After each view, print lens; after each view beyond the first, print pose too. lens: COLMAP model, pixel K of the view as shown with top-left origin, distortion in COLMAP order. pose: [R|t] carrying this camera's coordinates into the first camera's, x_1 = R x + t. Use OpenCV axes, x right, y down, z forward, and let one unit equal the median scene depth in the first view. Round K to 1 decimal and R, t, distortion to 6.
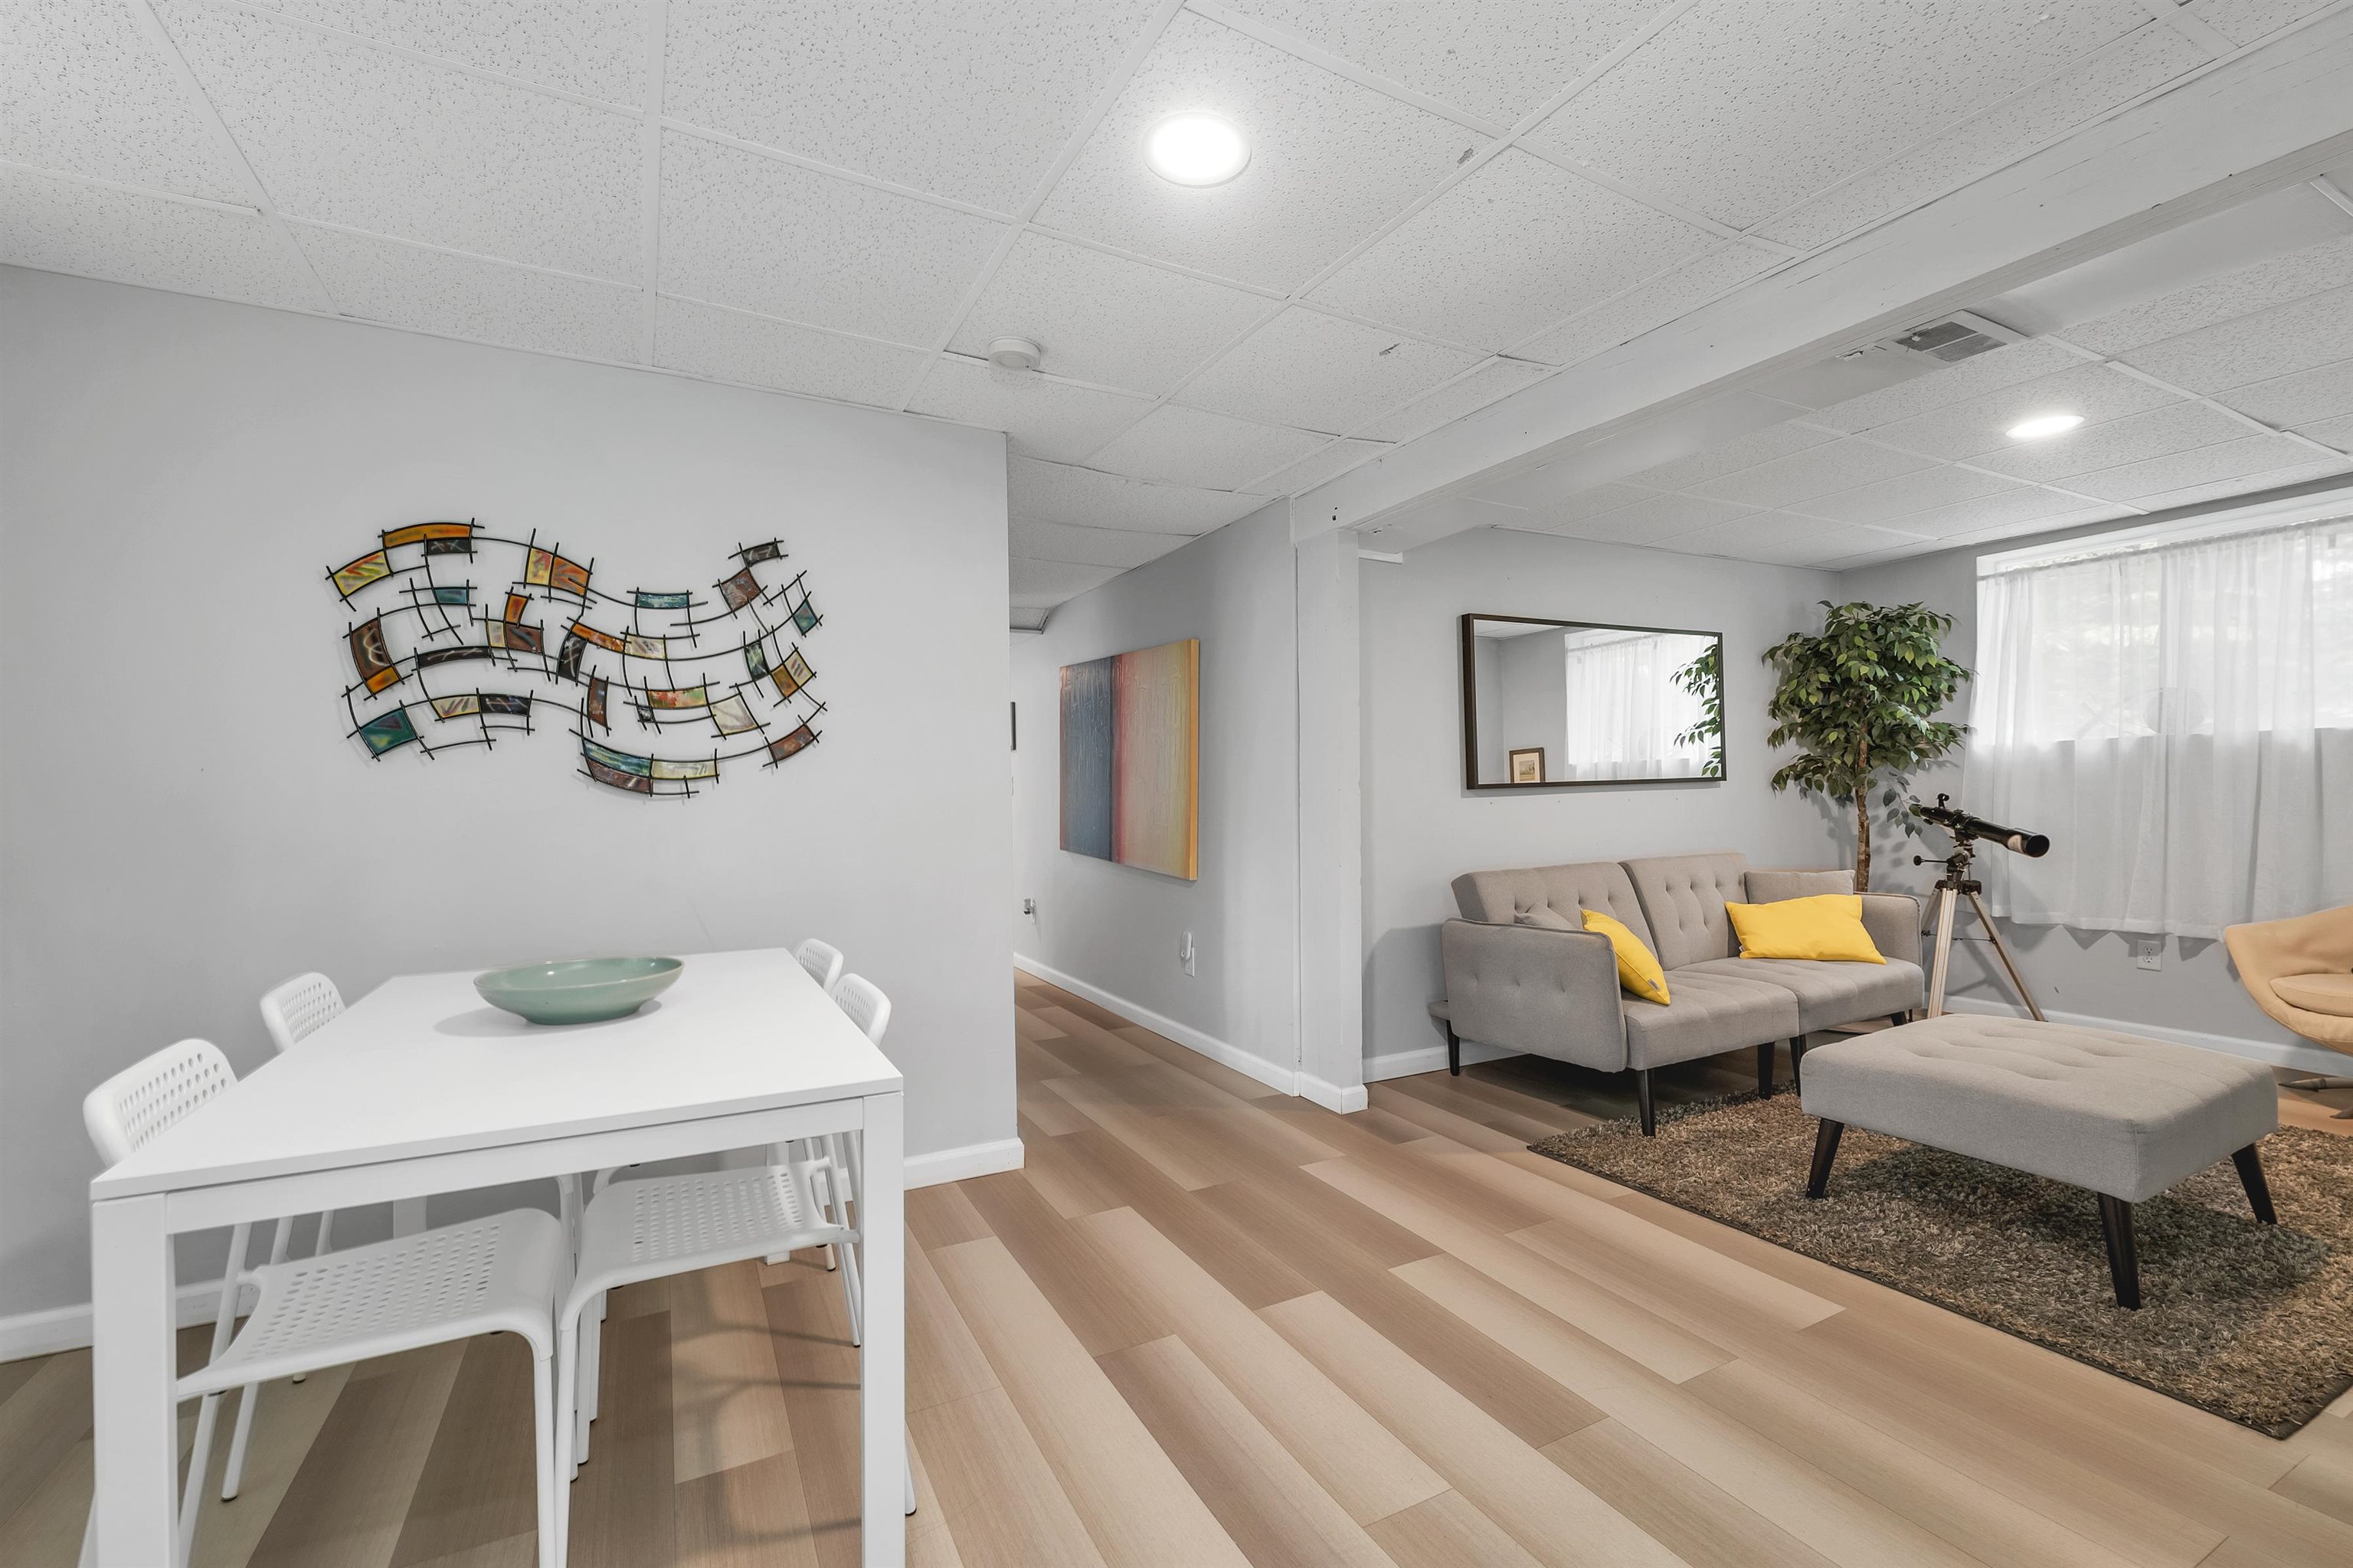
lens RADIAL K [[984.2, 0, 1171.1], [0, 984.2, 792.4], [0, 0, 1]] dist [0.000453, 0.000092]
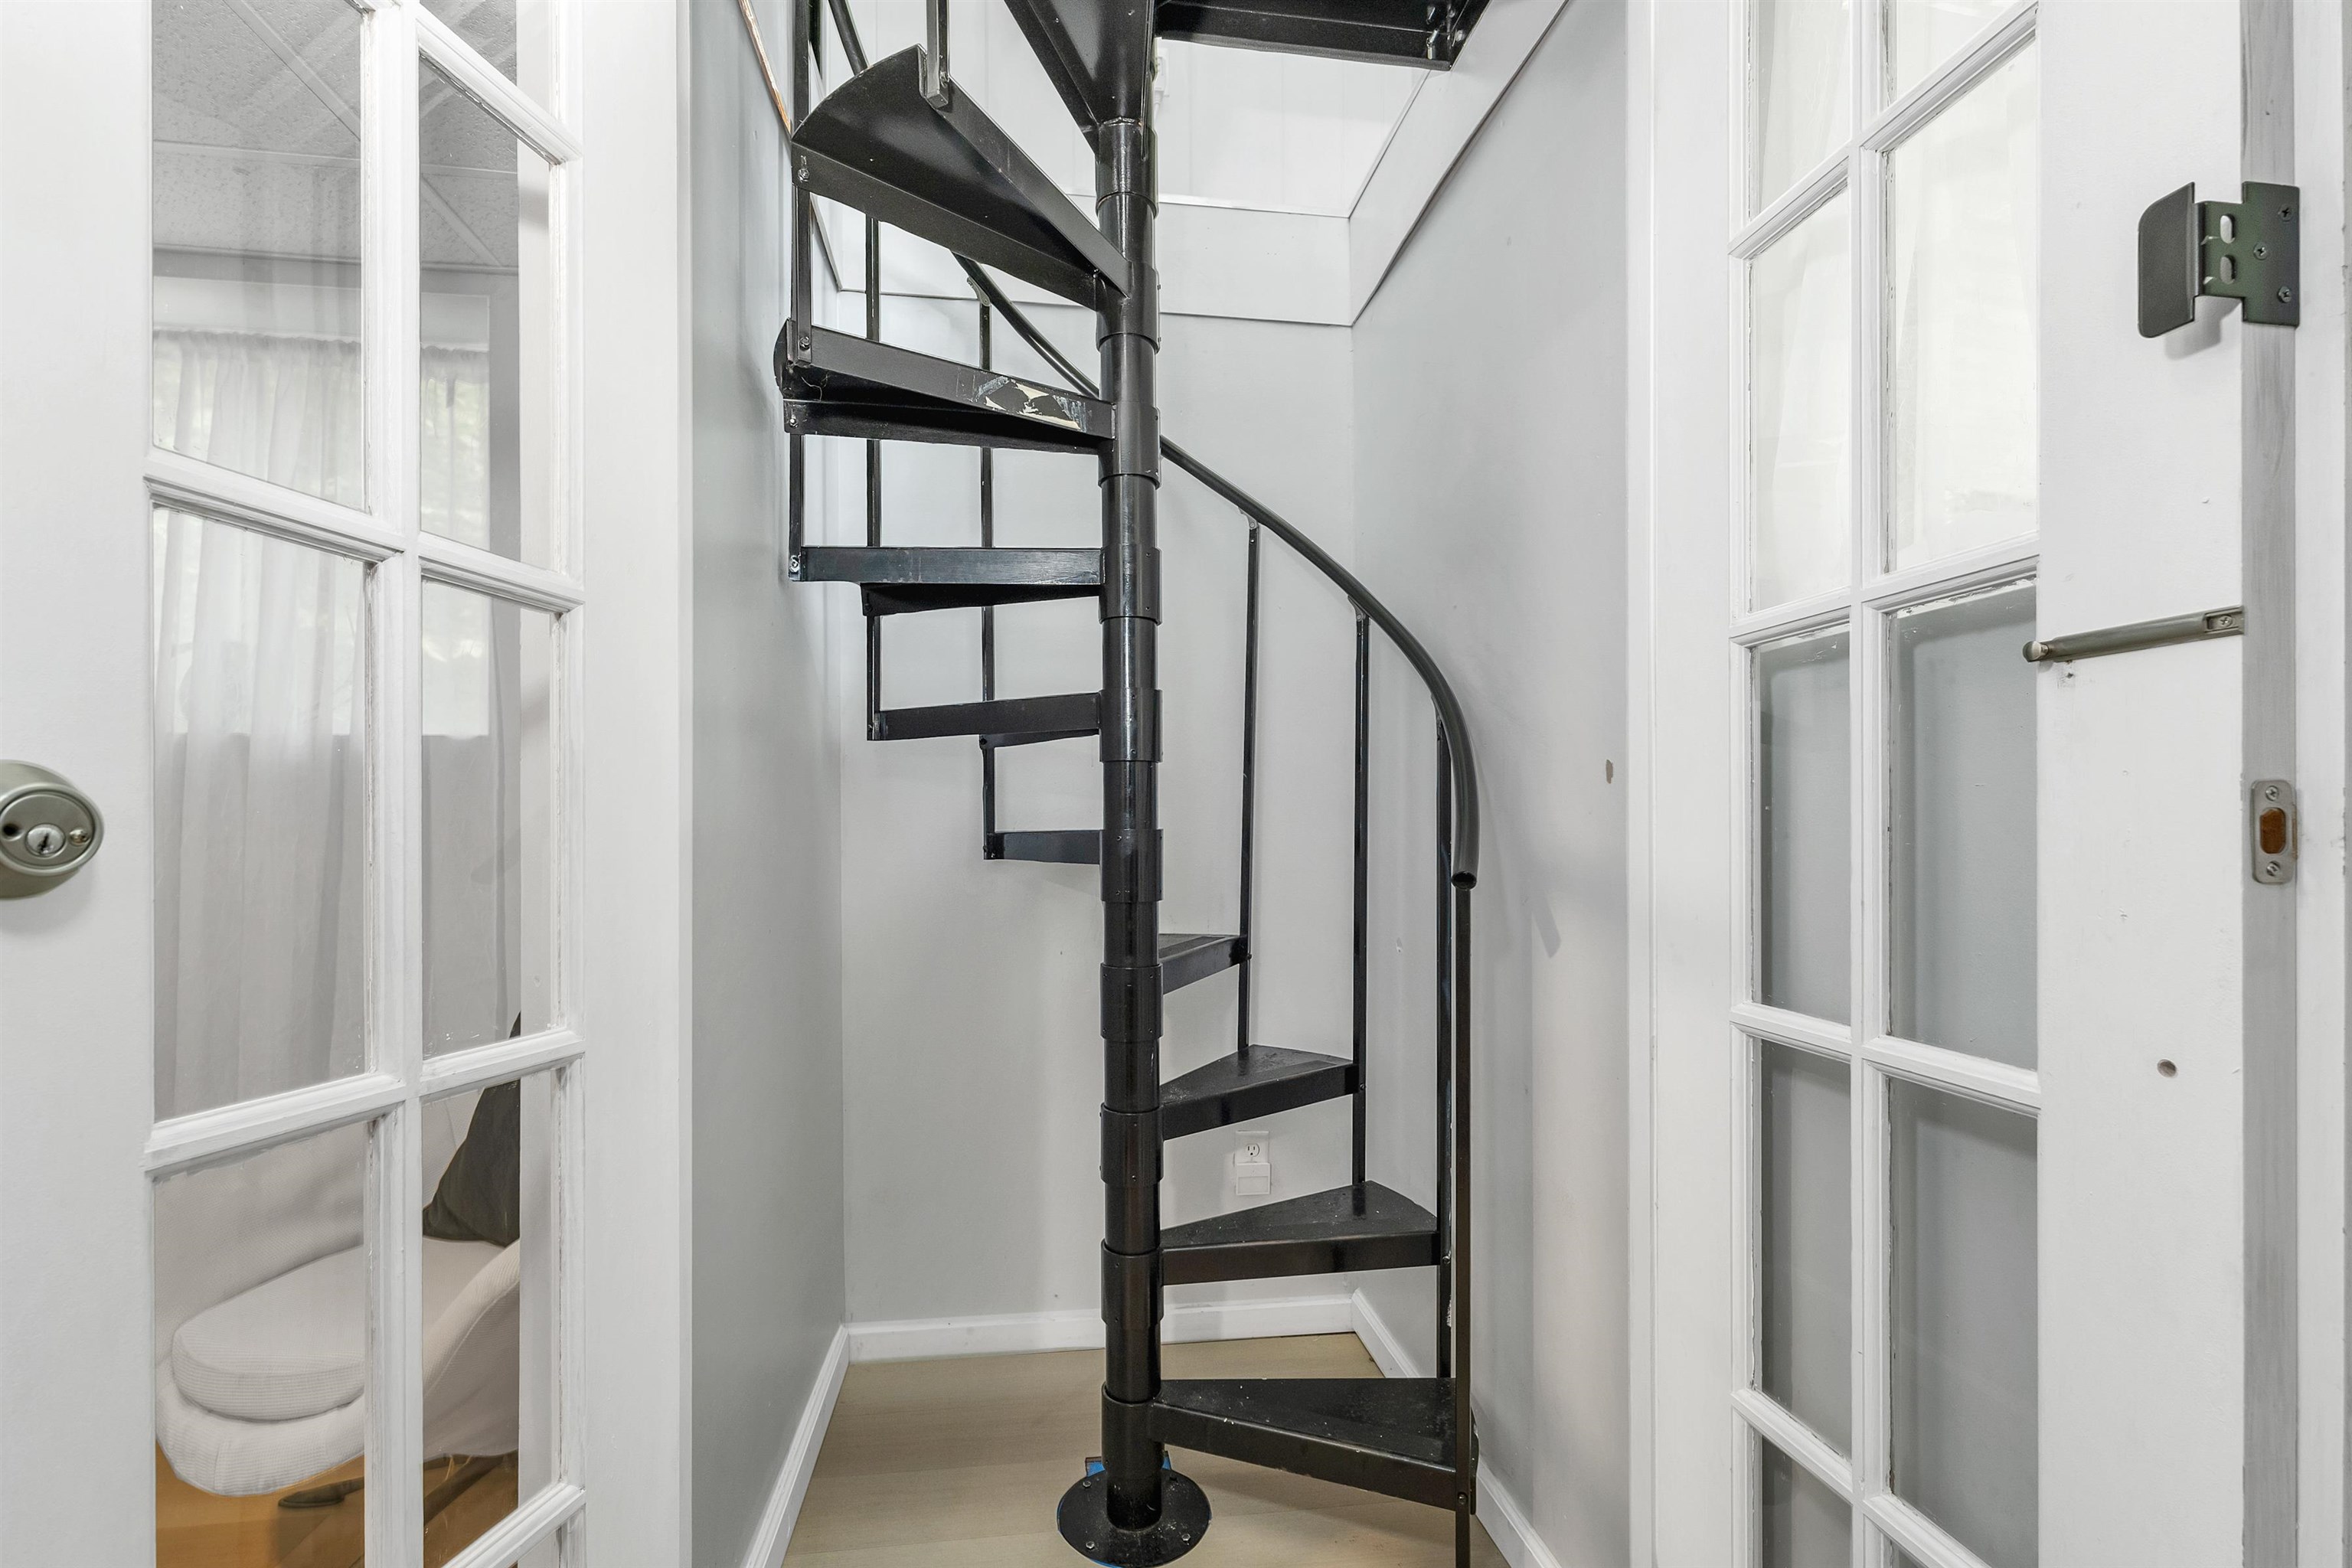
lens RADIAL K [[993.3, 0, 1176.2], [0, 993.3, 828.7], [0, 0, 1]] dist [-0.000226, -0.000015]
pose [[0.338024, 0.016526, 0.940993, 1.140945], [-0.004318, 0.999863, -0.016009, -0.010930], [-0.941128, 0.001348, 0.338049, 0.632201]]
